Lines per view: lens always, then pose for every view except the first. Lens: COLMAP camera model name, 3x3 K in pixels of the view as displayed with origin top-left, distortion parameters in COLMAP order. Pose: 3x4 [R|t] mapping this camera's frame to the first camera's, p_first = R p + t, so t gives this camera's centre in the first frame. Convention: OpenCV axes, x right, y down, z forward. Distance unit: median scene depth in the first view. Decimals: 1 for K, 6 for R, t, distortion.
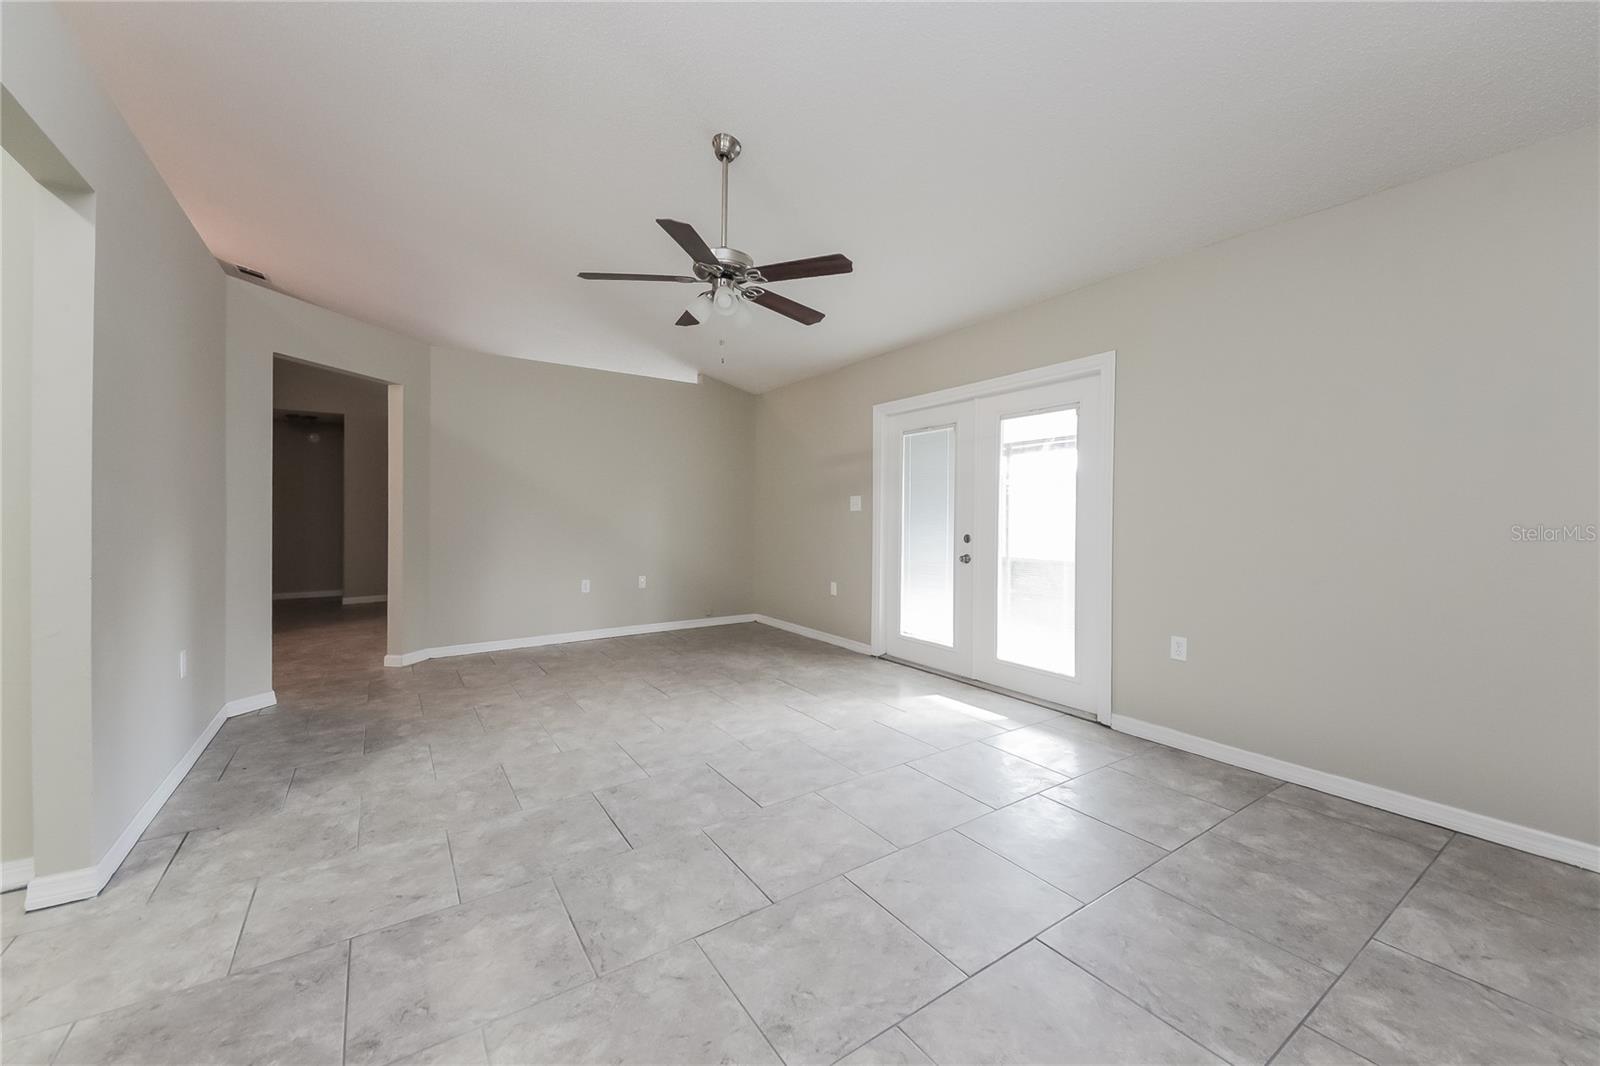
lens RADIAL K [[612.2, 0, 788.6], [0, 612.2, 518.5], [0, 0, 1]] dist [0.003730, -0.000053]
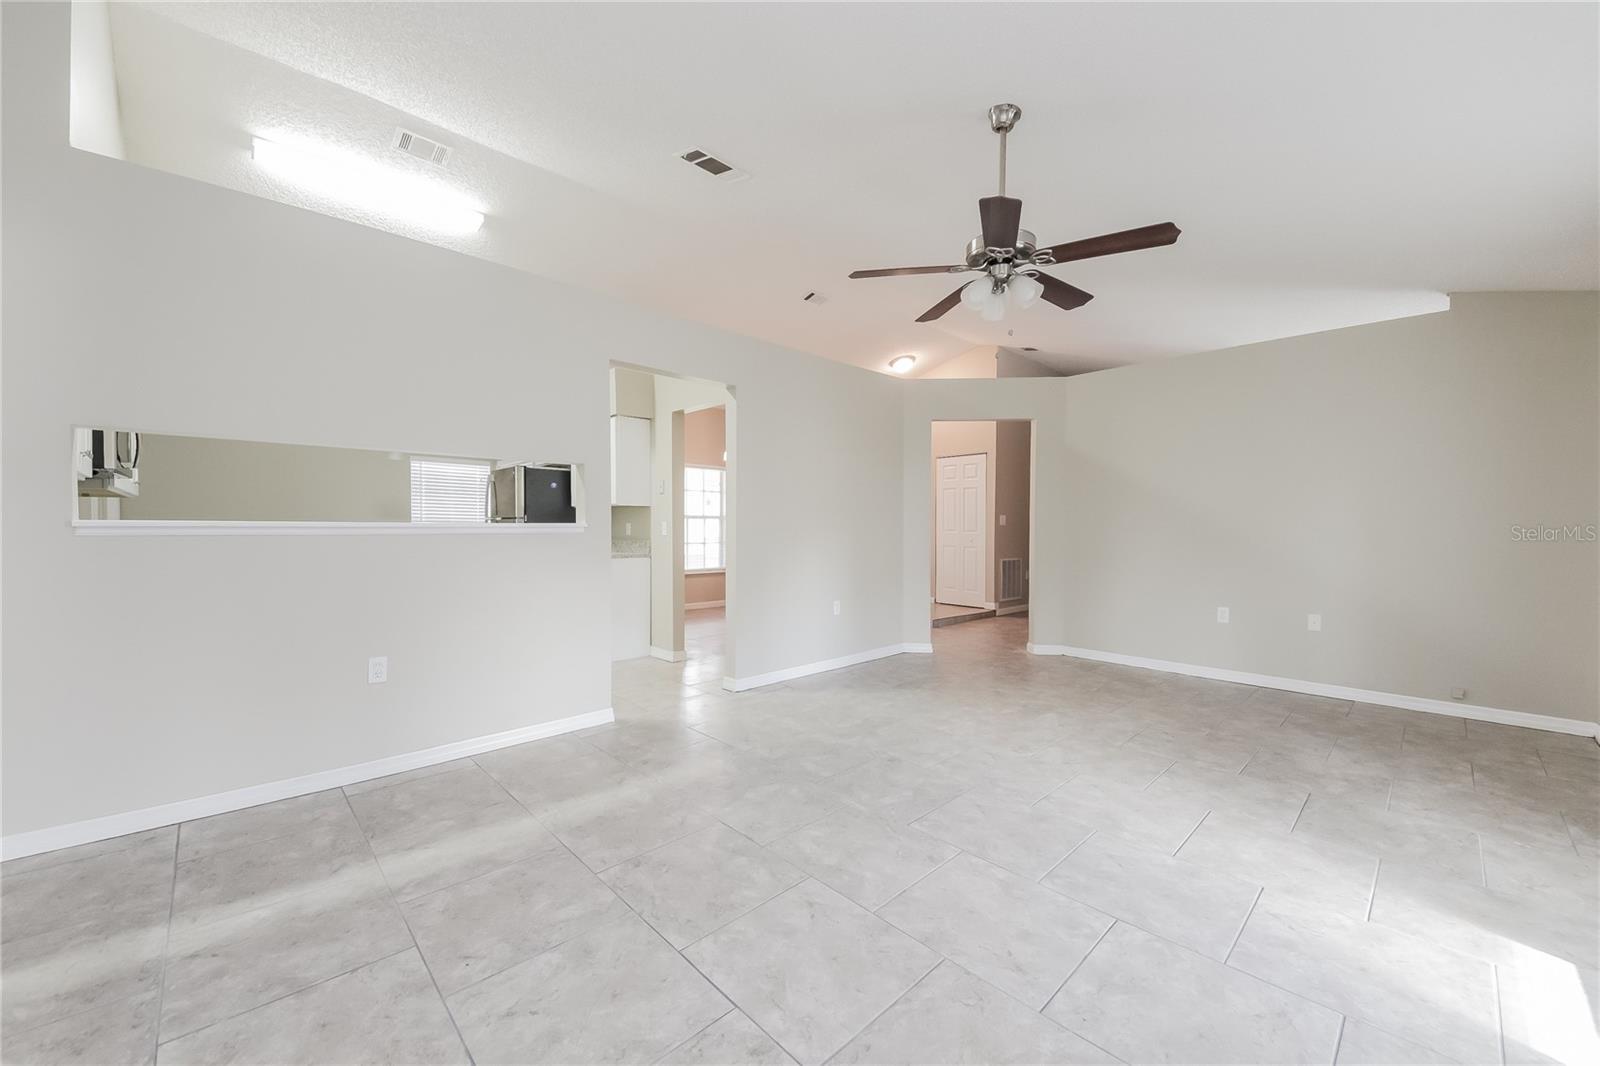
lens RADIAL K [[612.2, 0, 788.6], [0, 612.2, 518.5], [0, 0, 1]] dist [0.003730, -0.000053]
pose [[0.146266, -0.008609, -0.989208, 0.718834], [-0.015338, 0.999822, -0.010969, -0.003451], [0.989126, 0.016776, 0.146108, 0.524603]]
